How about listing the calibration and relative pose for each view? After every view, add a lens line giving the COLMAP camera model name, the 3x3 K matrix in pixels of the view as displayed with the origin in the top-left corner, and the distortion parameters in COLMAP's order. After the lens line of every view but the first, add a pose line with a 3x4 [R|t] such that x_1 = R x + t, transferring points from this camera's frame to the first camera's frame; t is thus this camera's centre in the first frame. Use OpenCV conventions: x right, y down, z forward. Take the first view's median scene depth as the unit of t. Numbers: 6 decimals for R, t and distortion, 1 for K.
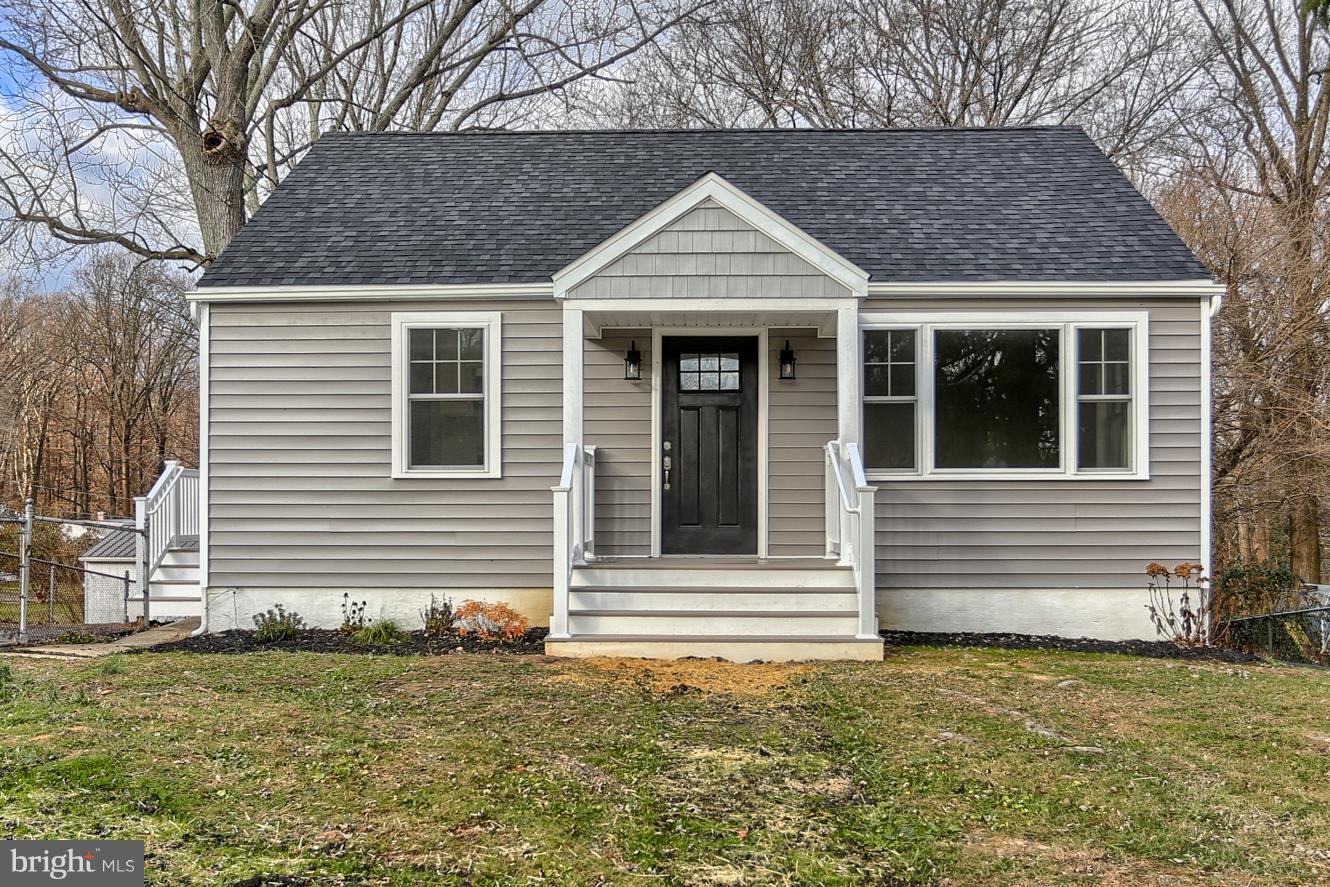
lens RADIAL K [[1239.0, 0, 662.8], [0, 1239.0, 515.3], [0, 0, 1]] dist [-0.006829, 0.000000]
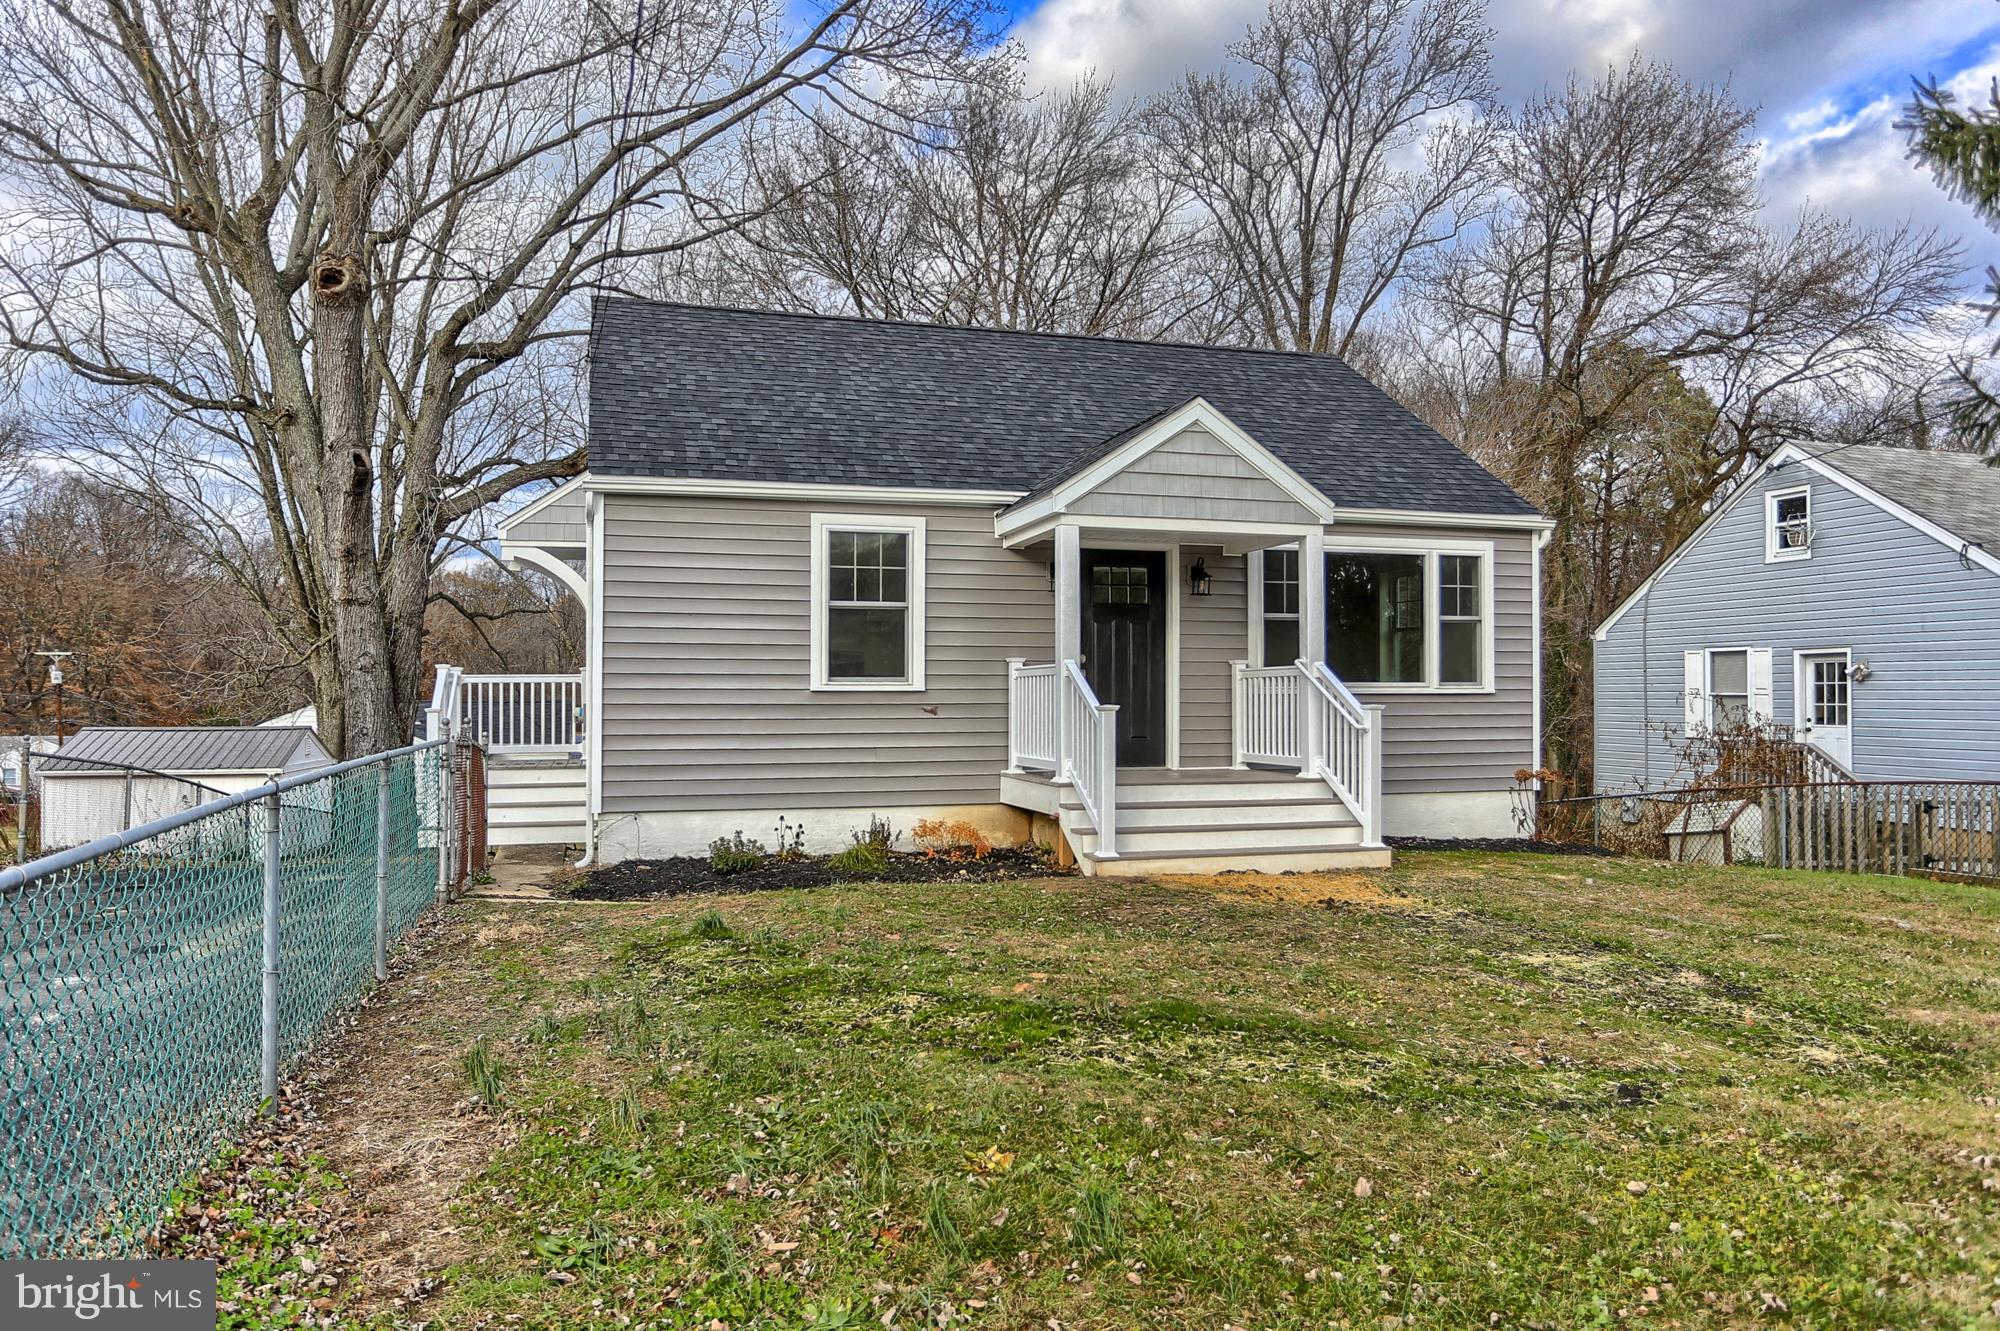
lens RADIAL K [[1324.9, 0, 1000.5], [0, 1324.9, 683.4], [0, 0, 1]] dist [0.002551, 0.006021]
pose [[0.949905, 0.002594, 0.312527, -0.398728], [0.003163, 0.999835, -0.017911, -0.017257], [-0.312522, 0.018002, 0.949740, 0.008405]]
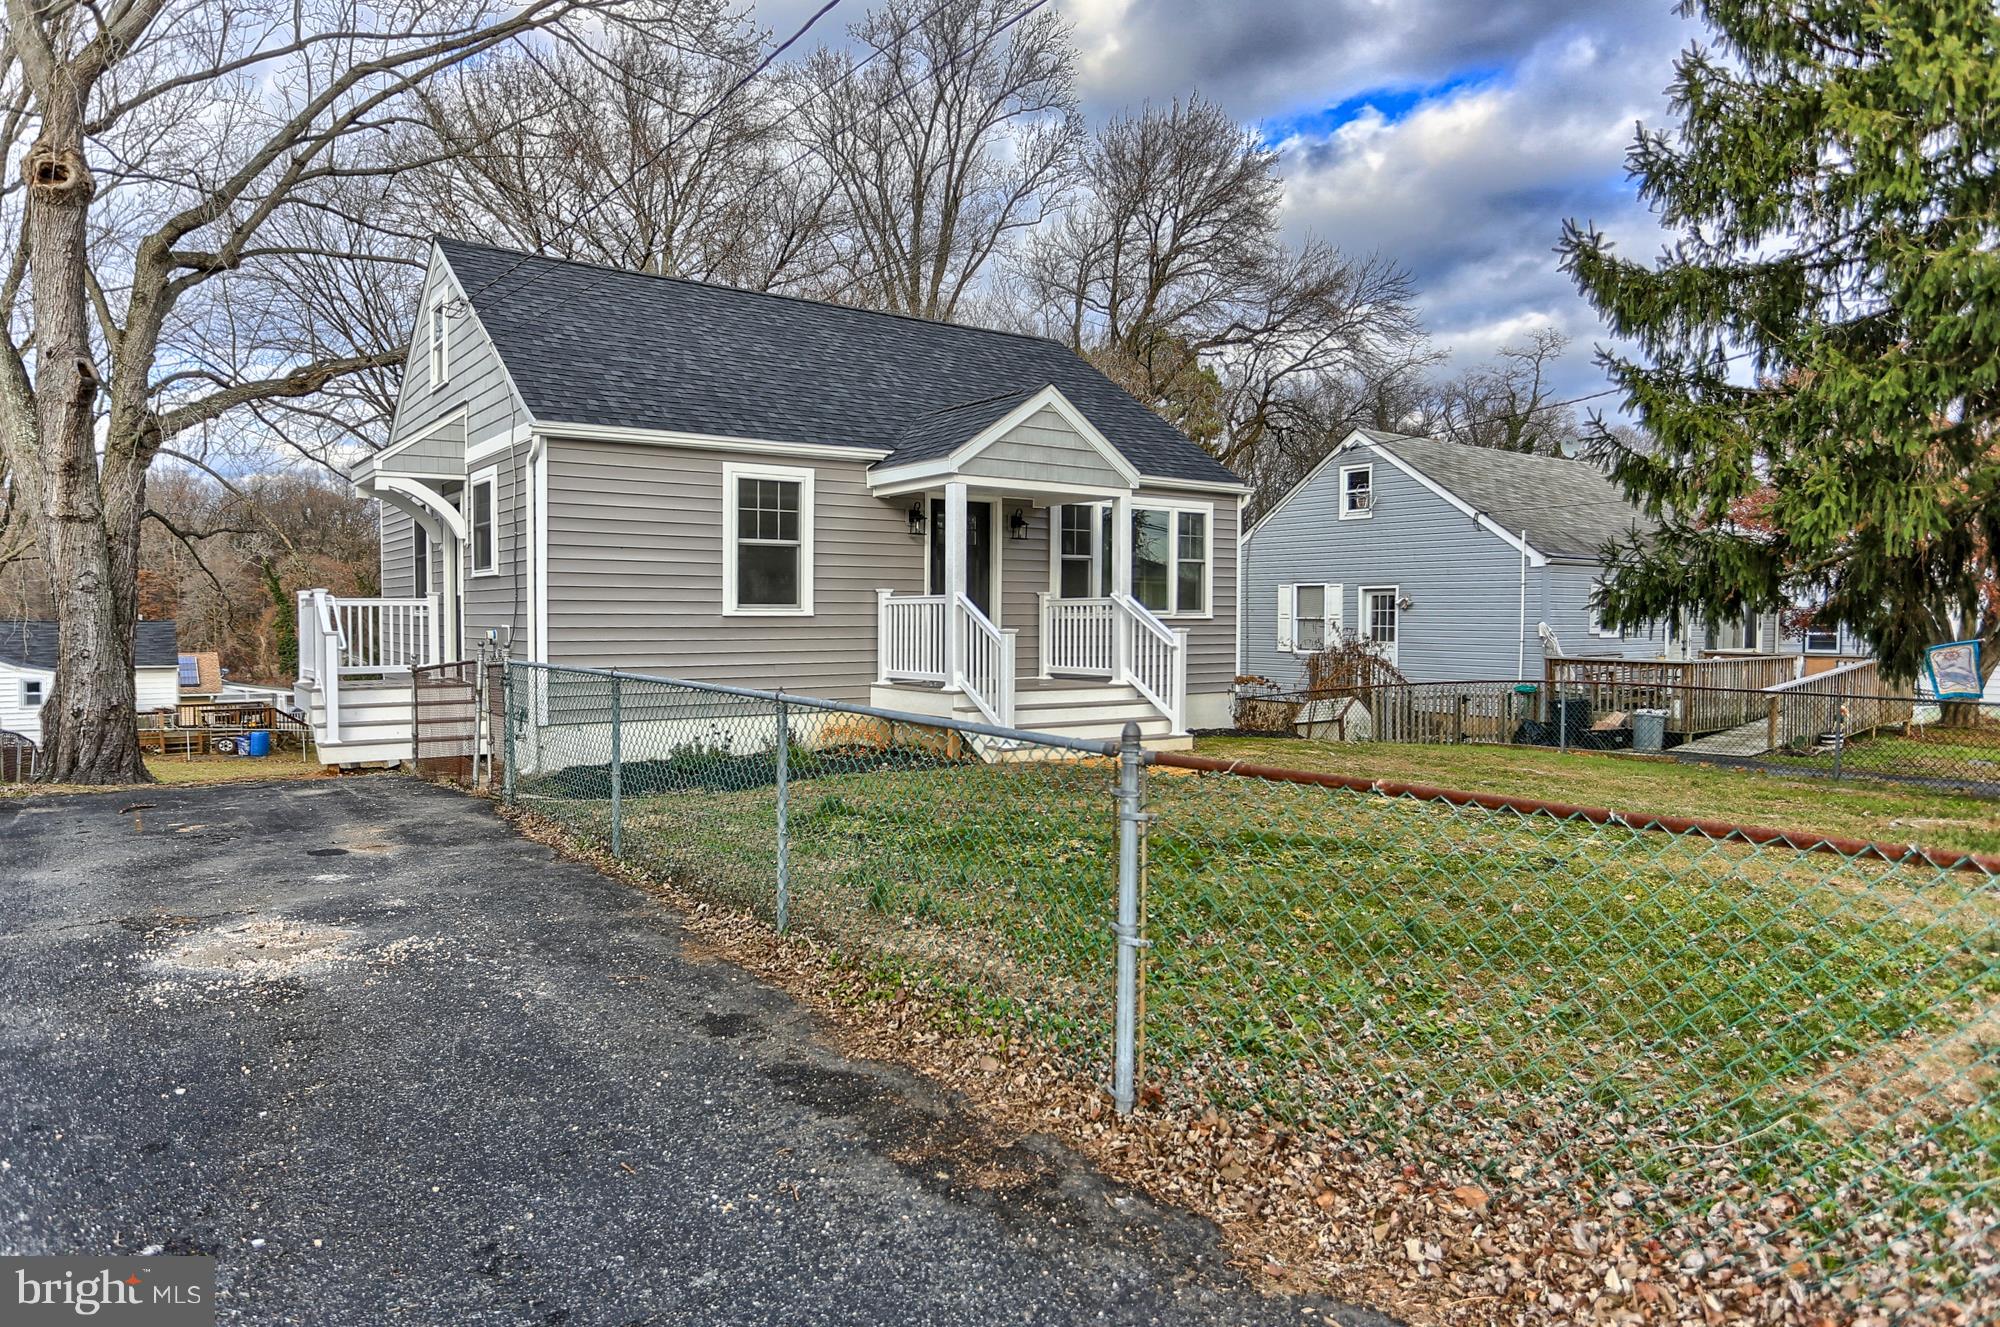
lens RADIAL K [[1227.2, 0, 994.1], [0, 1227.2, 653.9], [0, 0, 1]] dist [-0.007055, 0.008535]
pose [[0.794748, -0.016442, 0.606716, -0.687651], [0.003057, 0.999729, 0.023089, -0.020861], [-0.606931, -0.016495, 0.794583, 0.006081]]
